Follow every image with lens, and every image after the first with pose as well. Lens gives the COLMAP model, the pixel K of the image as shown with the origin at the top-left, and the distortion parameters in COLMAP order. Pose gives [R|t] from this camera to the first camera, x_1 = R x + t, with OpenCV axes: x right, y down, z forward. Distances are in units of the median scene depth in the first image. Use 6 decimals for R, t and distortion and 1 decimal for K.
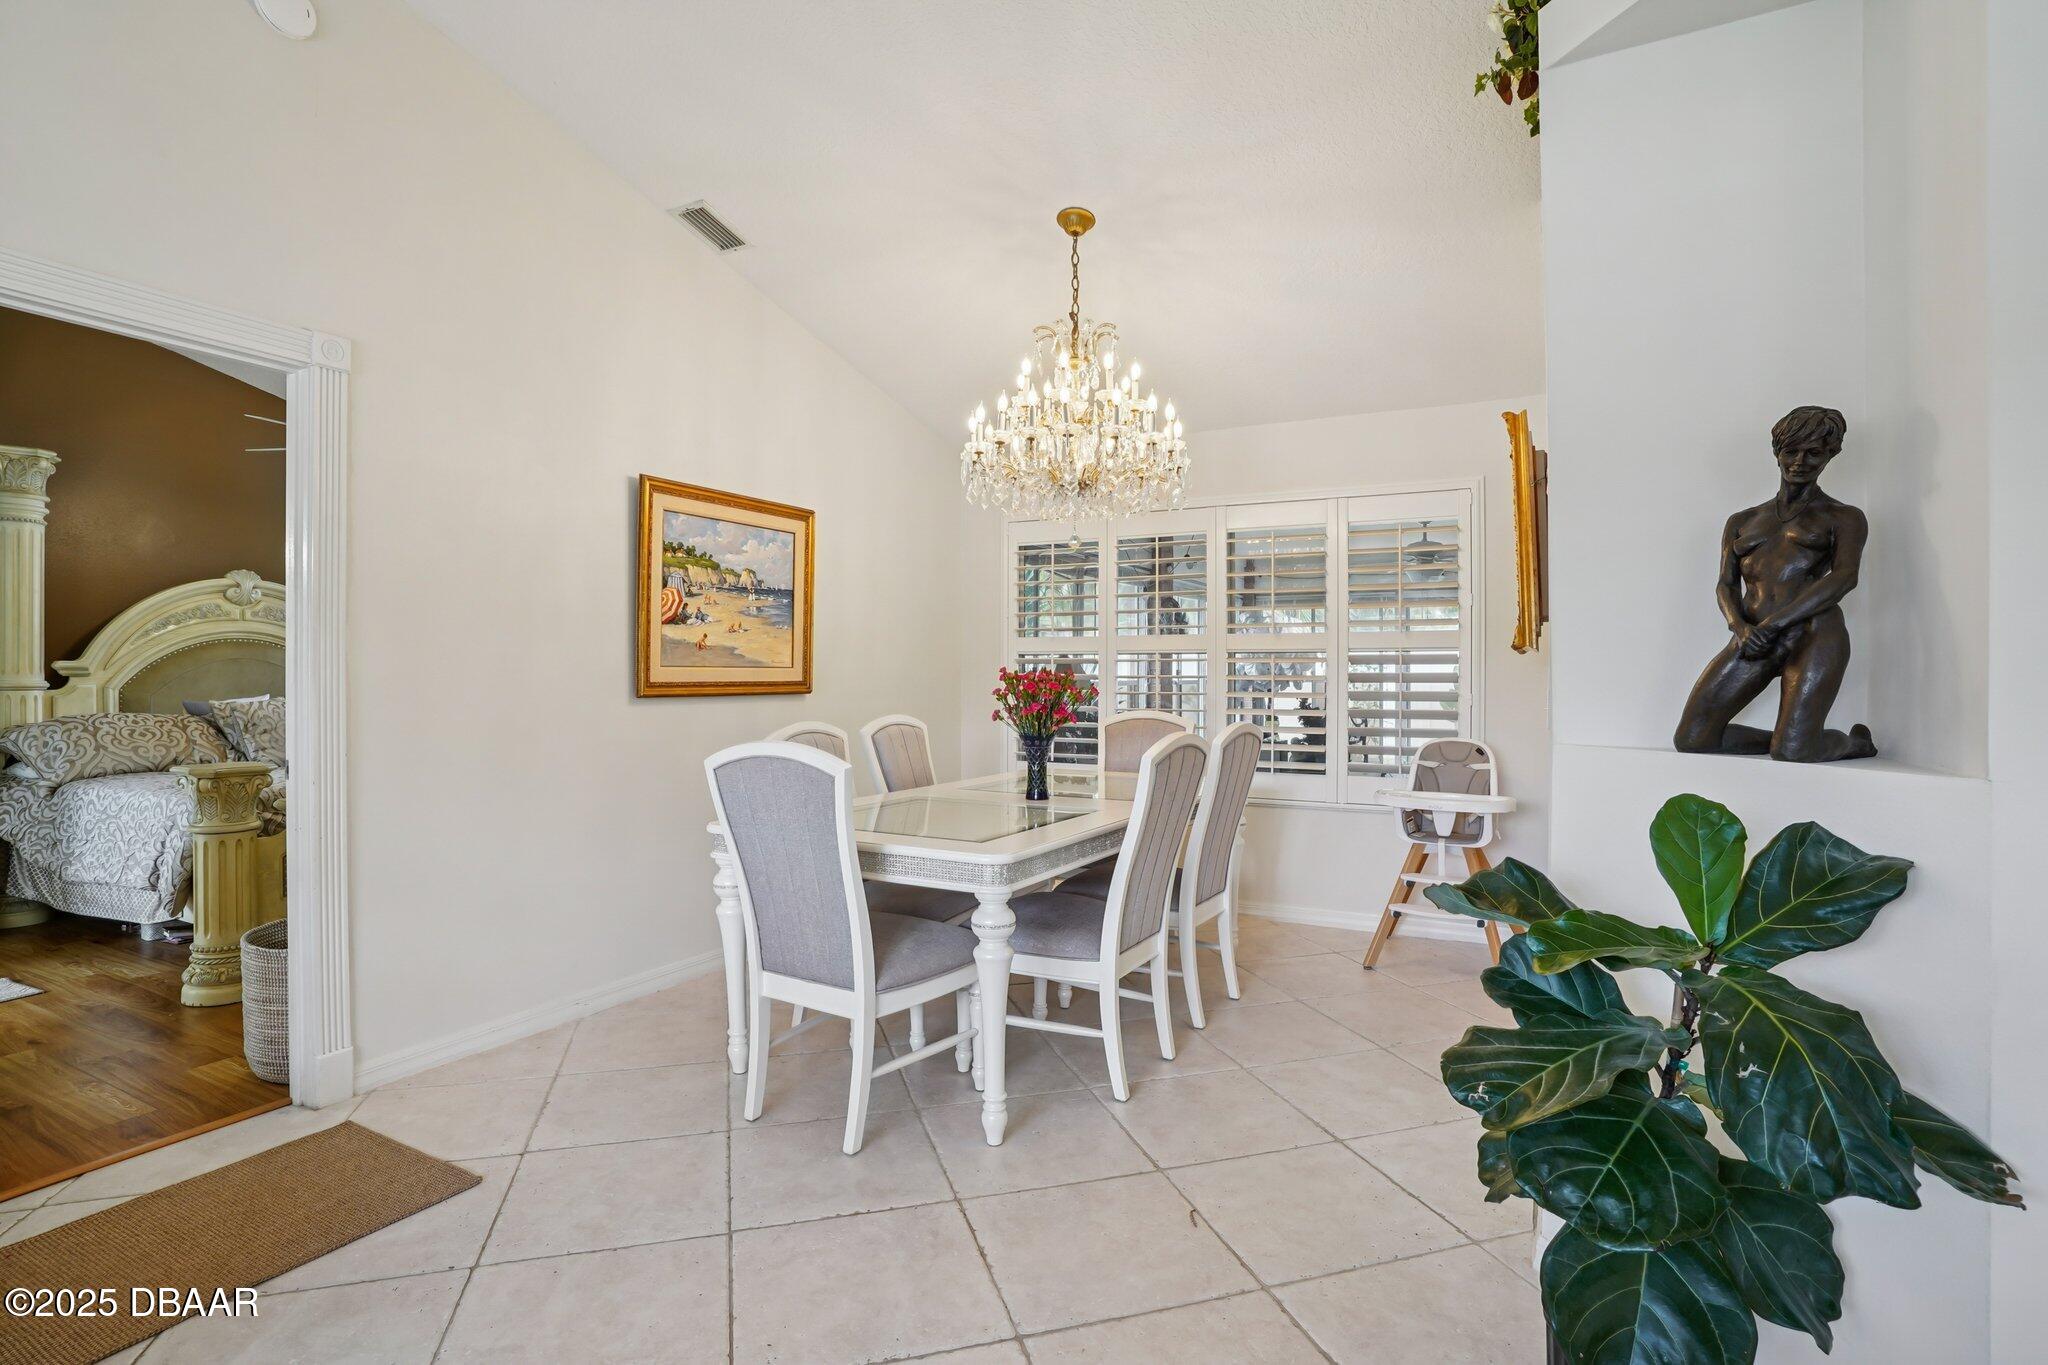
lens RADIAL K [[986.2, 0, 1024.0], [0, 986.2, 682.5], [0, 0, 1]] dist [-0.058567, 0.023291]
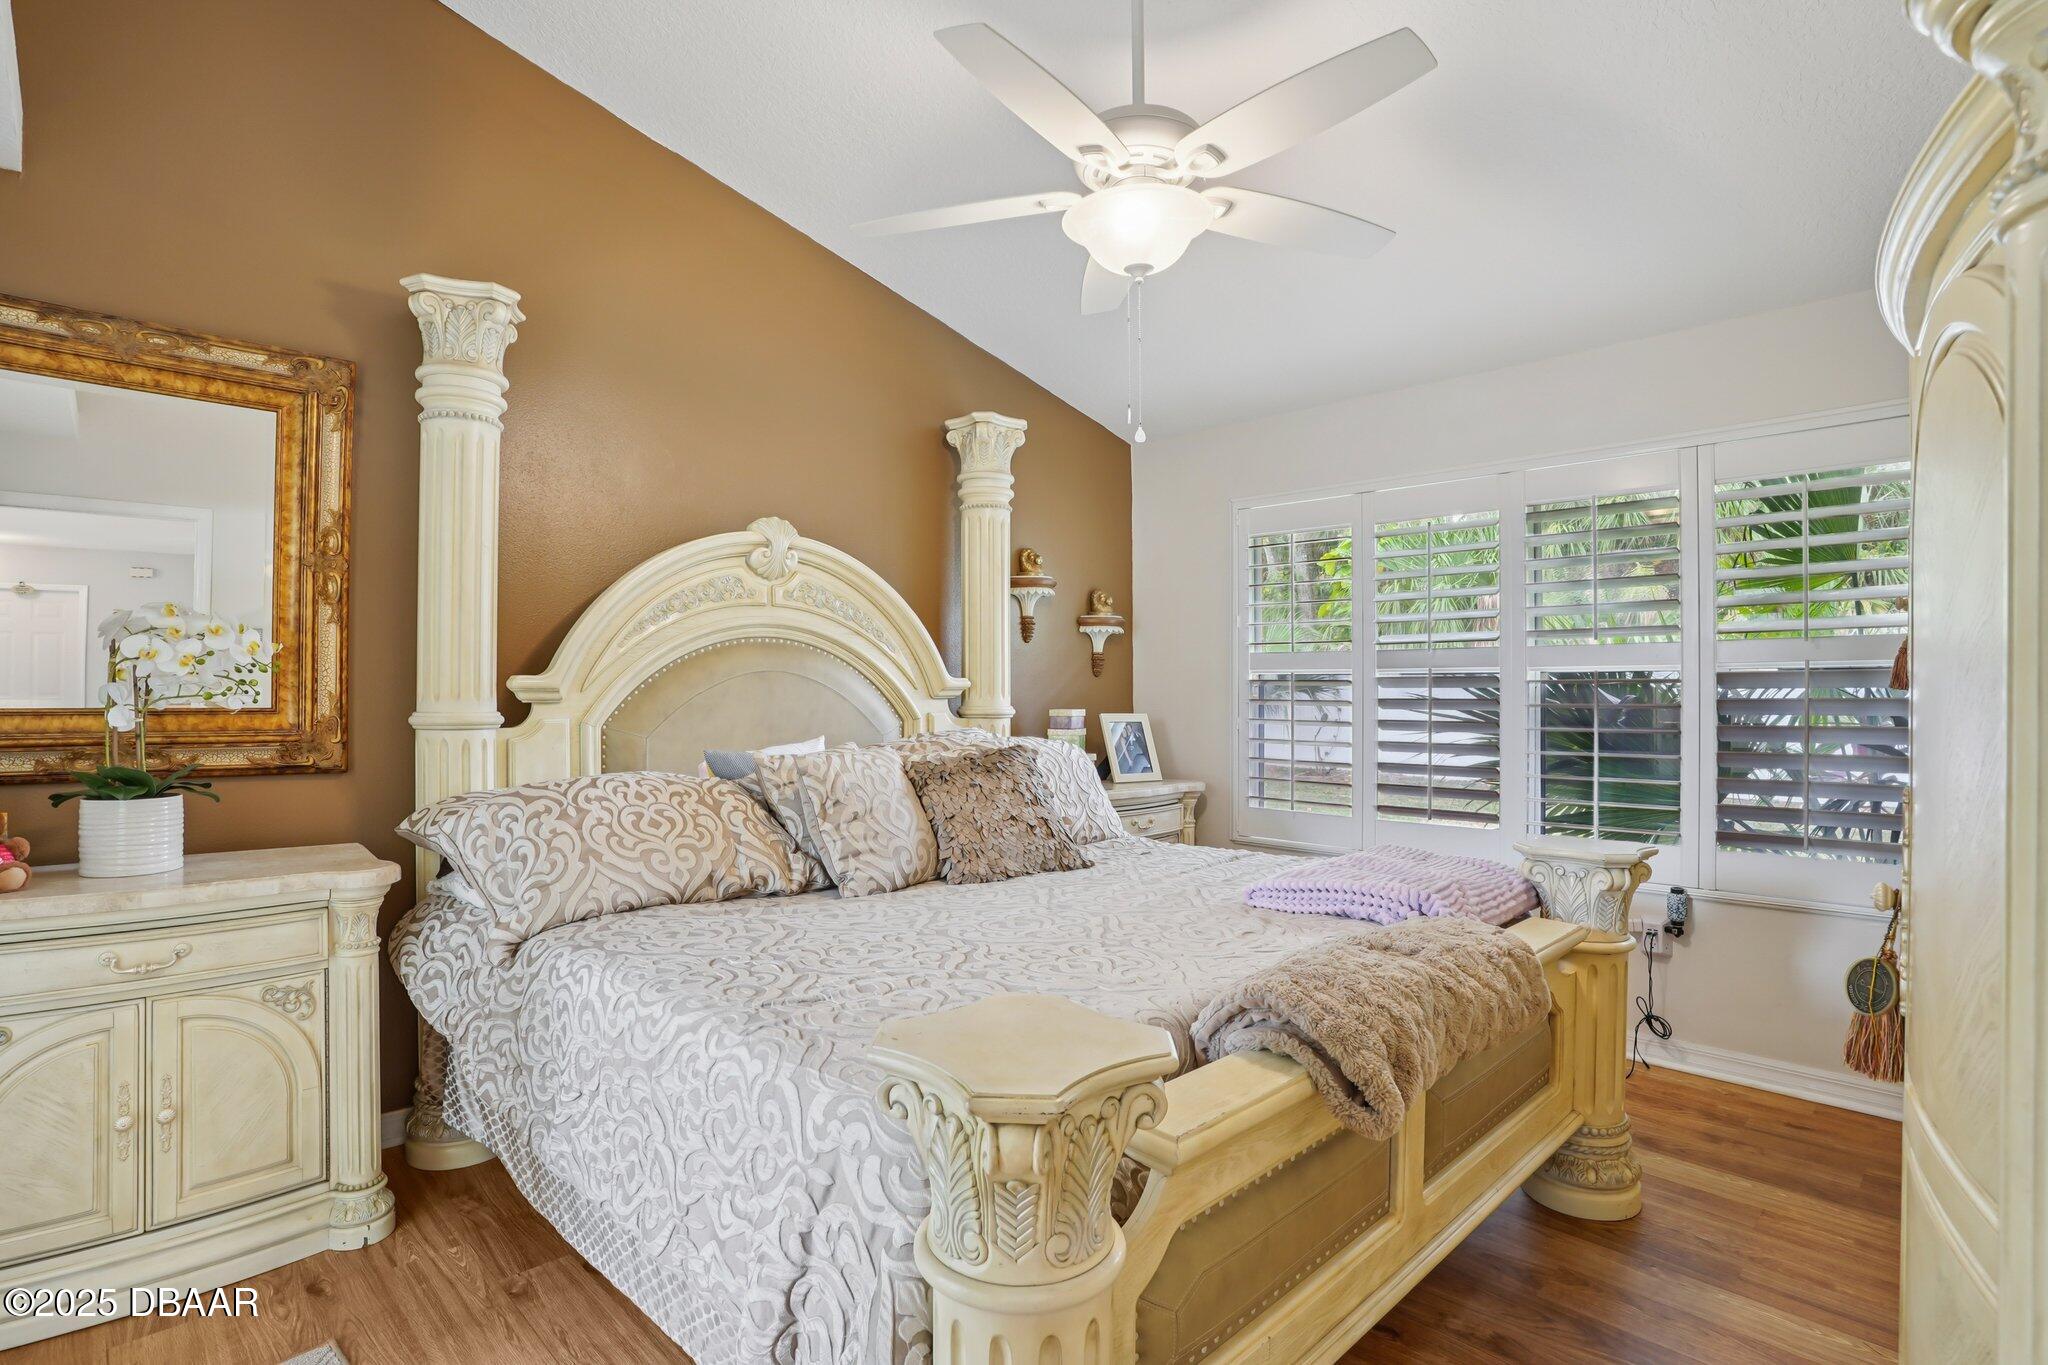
lens RADIAL K [[986.2, 0, 1024.0], [0, 986.2, 682.5], [0, 0, 1]] dist [-0.058567, 0.023291]
pose [[0.957117, -0.000735, -0.289700, -0.579013], [-0.002463, 0.999940, -0.010675, -0.014046], [0.289690, 0.010931, 0.957058, 0.553891]]
